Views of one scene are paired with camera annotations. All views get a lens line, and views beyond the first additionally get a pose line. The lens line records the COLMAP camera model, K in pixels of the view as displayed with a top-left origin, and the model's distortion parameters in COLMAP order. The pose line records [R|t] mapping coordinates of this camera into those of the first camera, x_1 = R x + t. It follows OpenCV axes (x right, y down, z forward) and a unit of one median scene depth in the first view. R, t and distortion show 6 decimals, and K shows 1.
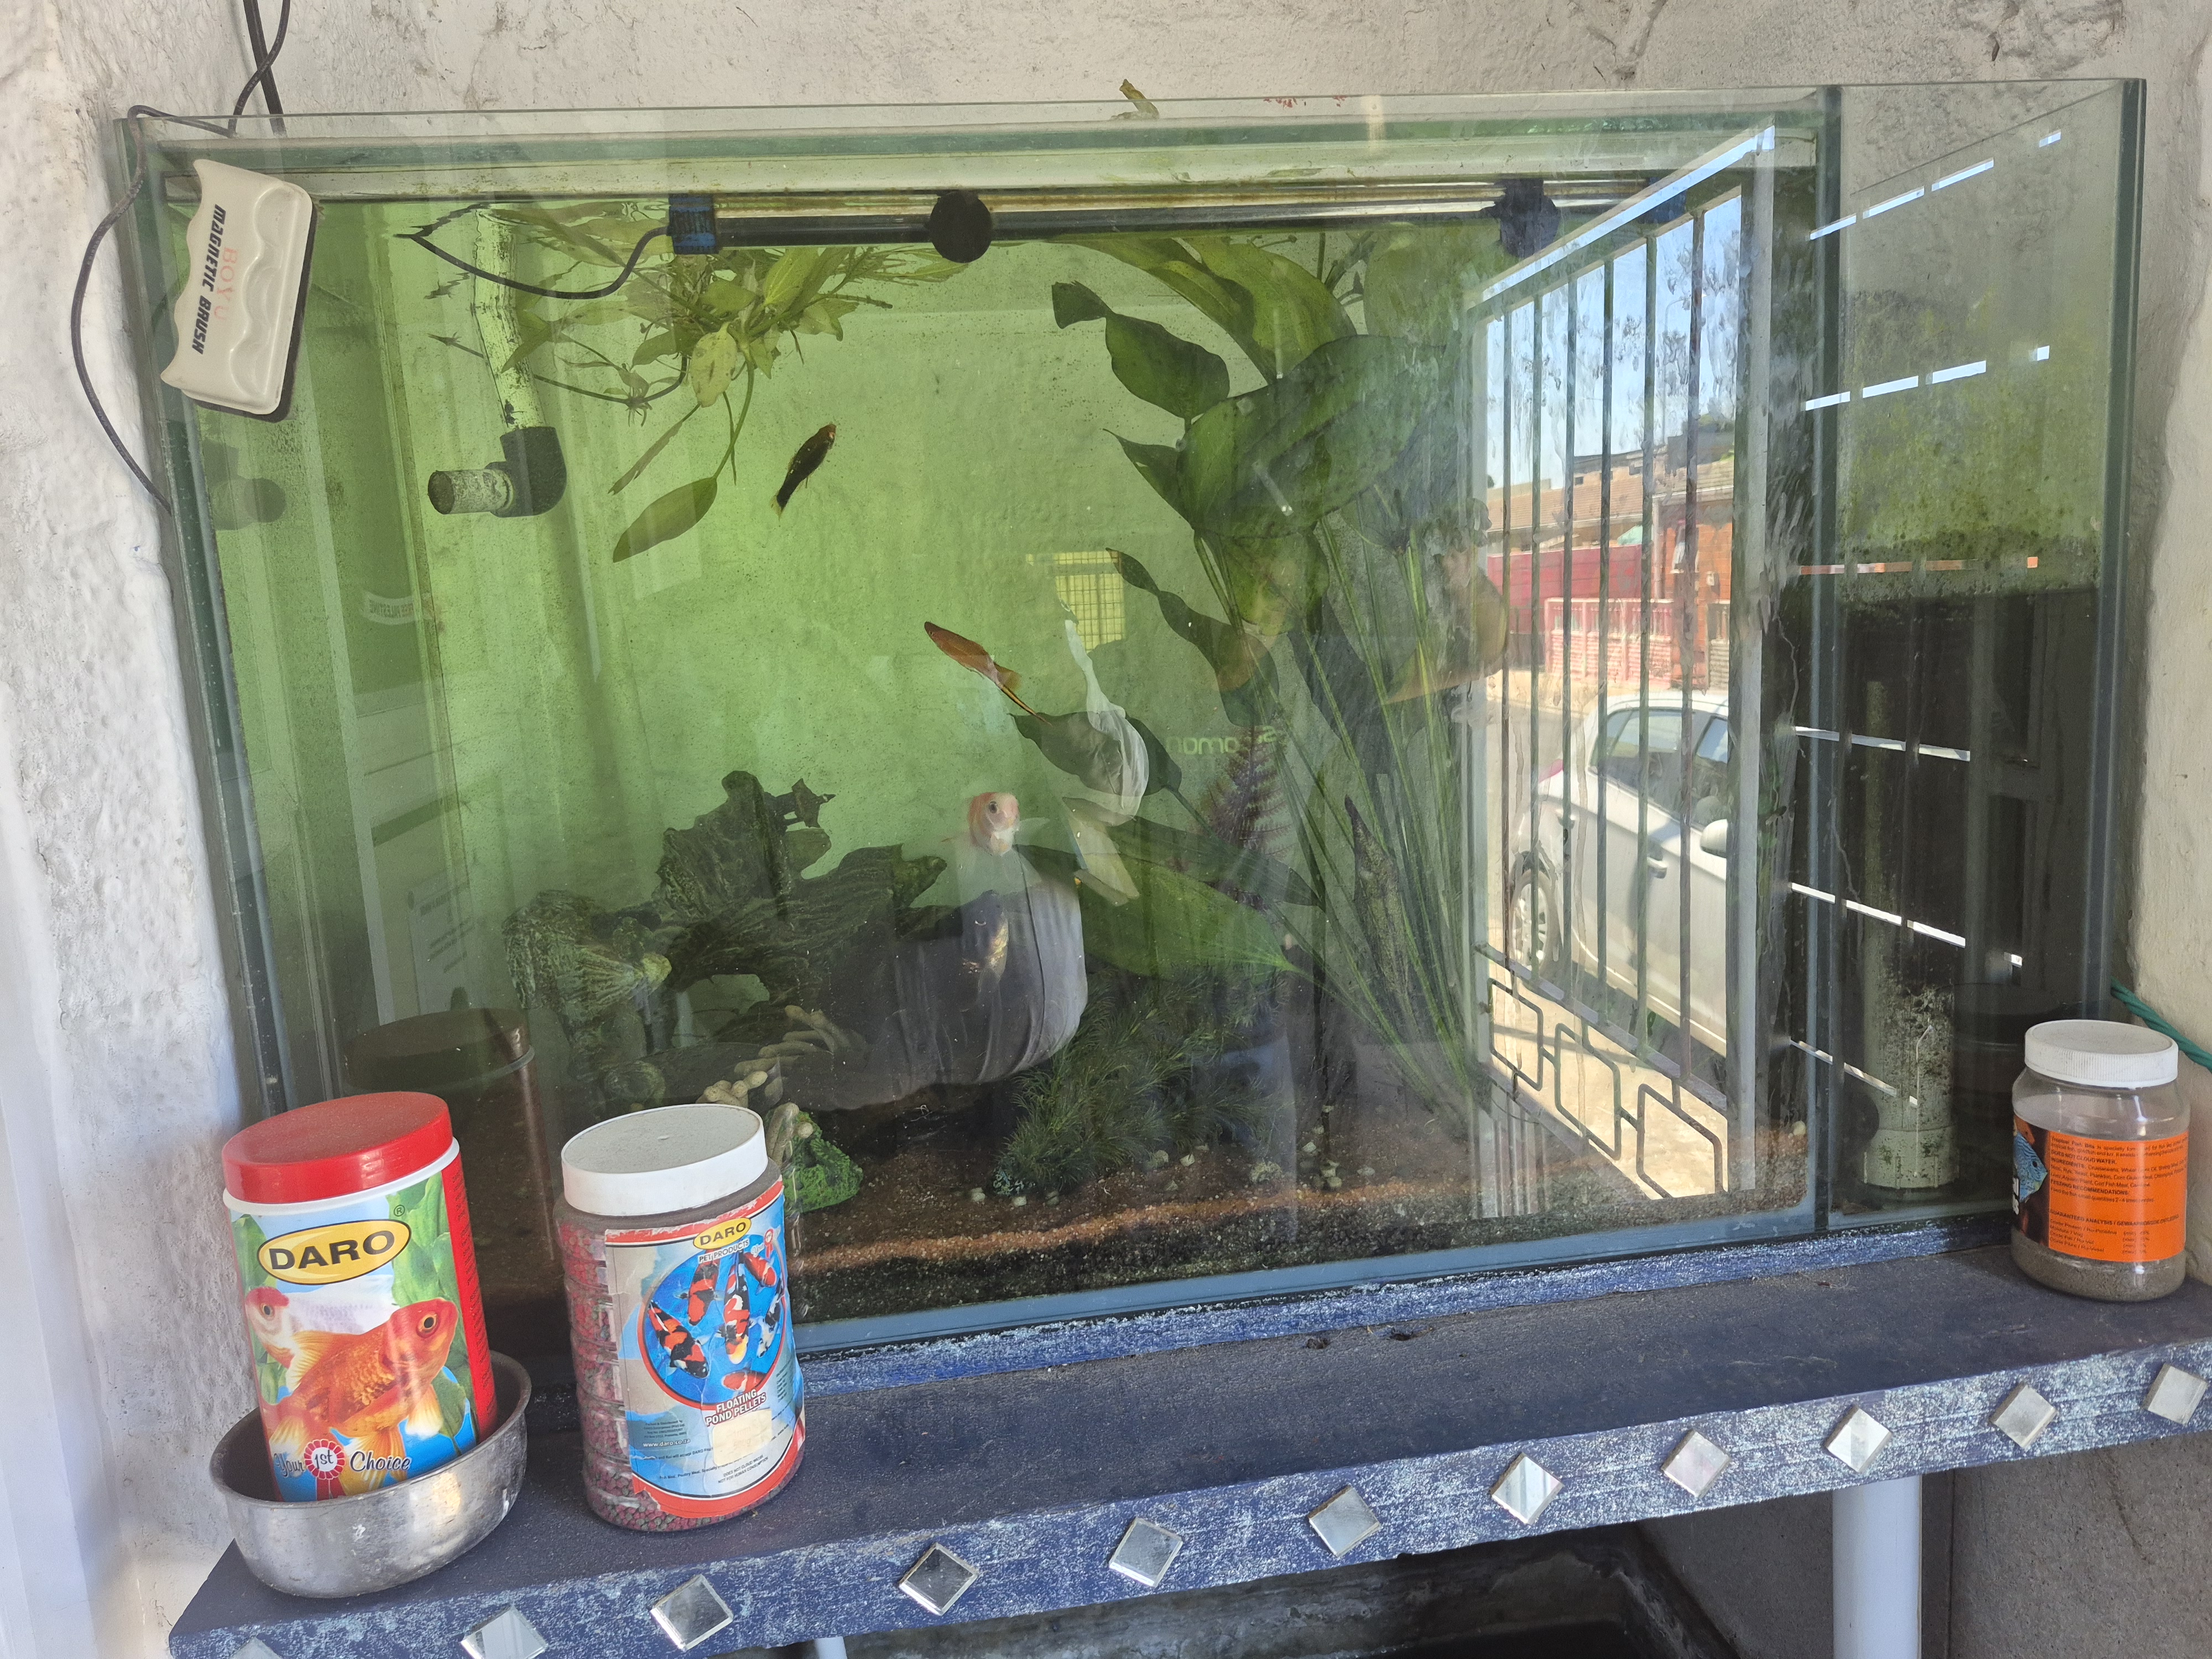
lens RADIAL K [[1586.3, 0, 1099.6], [0, 1586.3, 821.7], [0, 0, 1]] dist [0.062162, -0.082952]
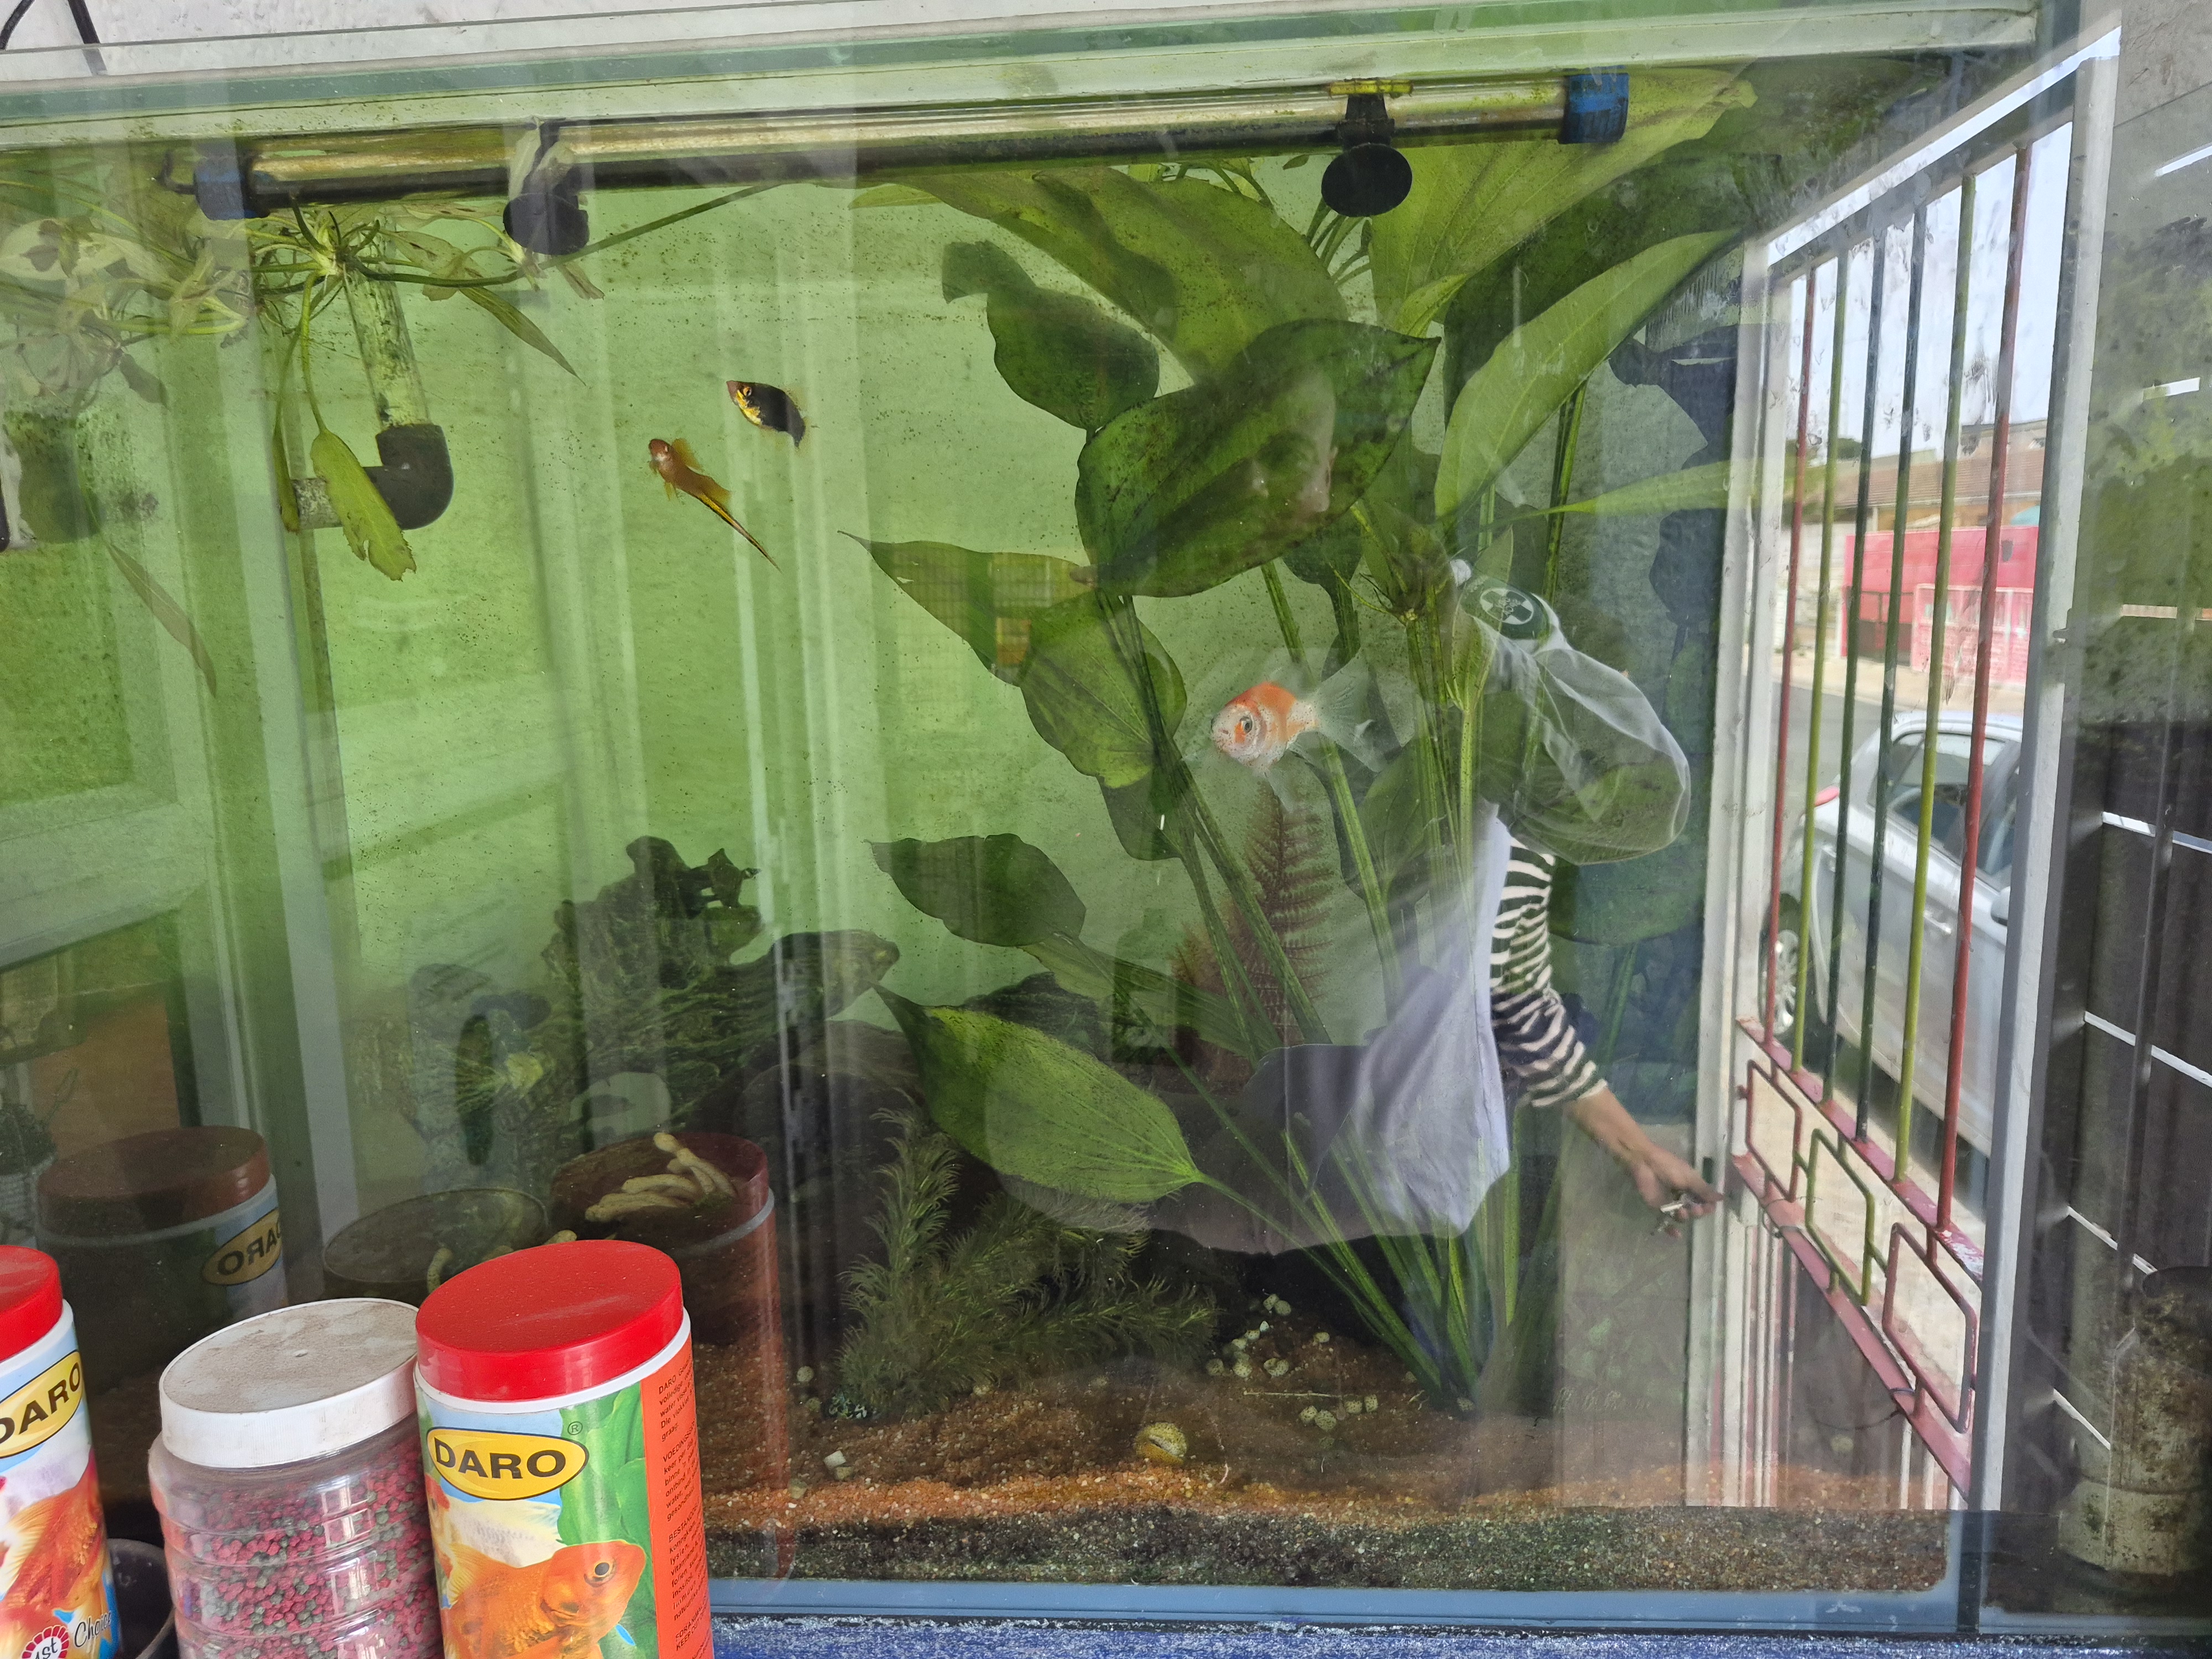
lens RADIAL K [[1599.1, 0, 1106.0], [0, 1599.1, 829.5], [0, 0, 1]] dist [0.006806, -0.002783]
pose [[0.976983, 0.063505, -0.203647, 0.214628], [-0.056713, 0.997628, 0.039025, -0.097293], [0.205642, -0.026577, 0.978266, 0.268239]]
